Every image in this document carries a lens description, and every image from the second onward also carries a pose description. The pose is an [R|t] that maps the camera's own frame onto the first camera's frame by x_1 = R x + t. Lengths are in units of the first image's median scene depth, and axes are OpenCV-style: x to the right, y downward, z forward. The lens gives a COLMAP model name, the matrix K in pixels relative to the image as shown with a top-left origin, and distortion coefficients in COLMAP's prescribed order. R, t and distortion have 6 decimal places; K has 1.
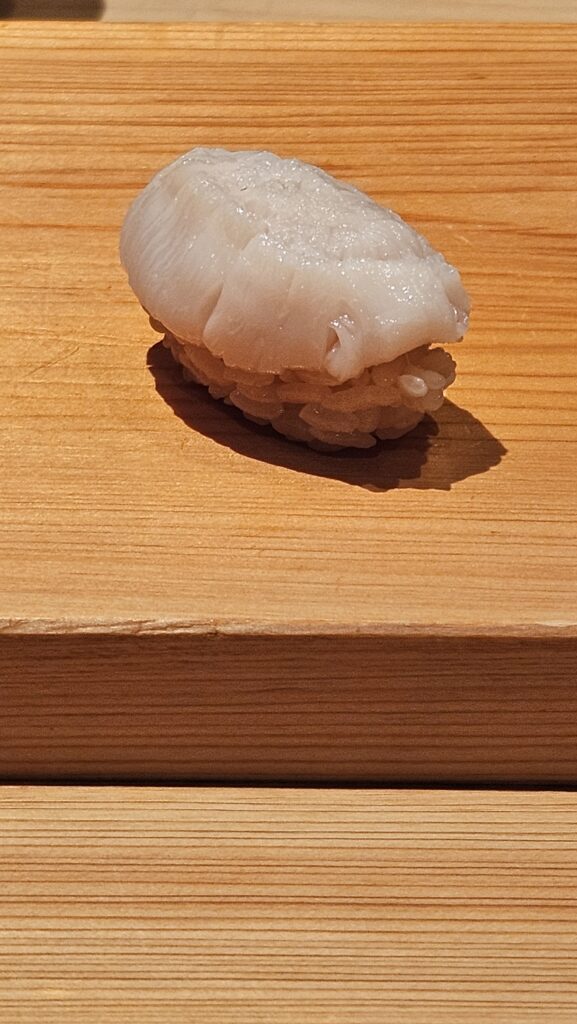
lens RADIAL K [[3002.8, 0, 266.0], [0, 3002.8, 385.6], [0, 0, 1]] dist [0.126924, -0.440220]
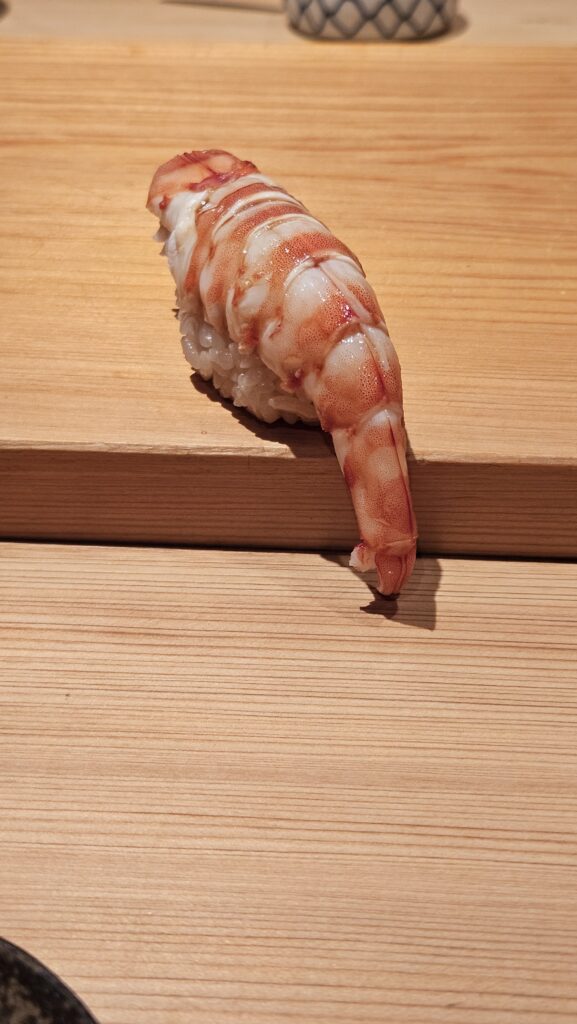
lens RADIAL K [[1473.9, 0, 288.5], [0, 1473.9, 512.0], [0, 0, 1]] dist [0.098061, -0.416233]
pose [[0.998481, 0.023807, -0.049685, -0.048683], [-0.014717, 0.984304, 0.175869, -0.021519], [0.053092, -0.174871, 0.983159, 0.282207]]
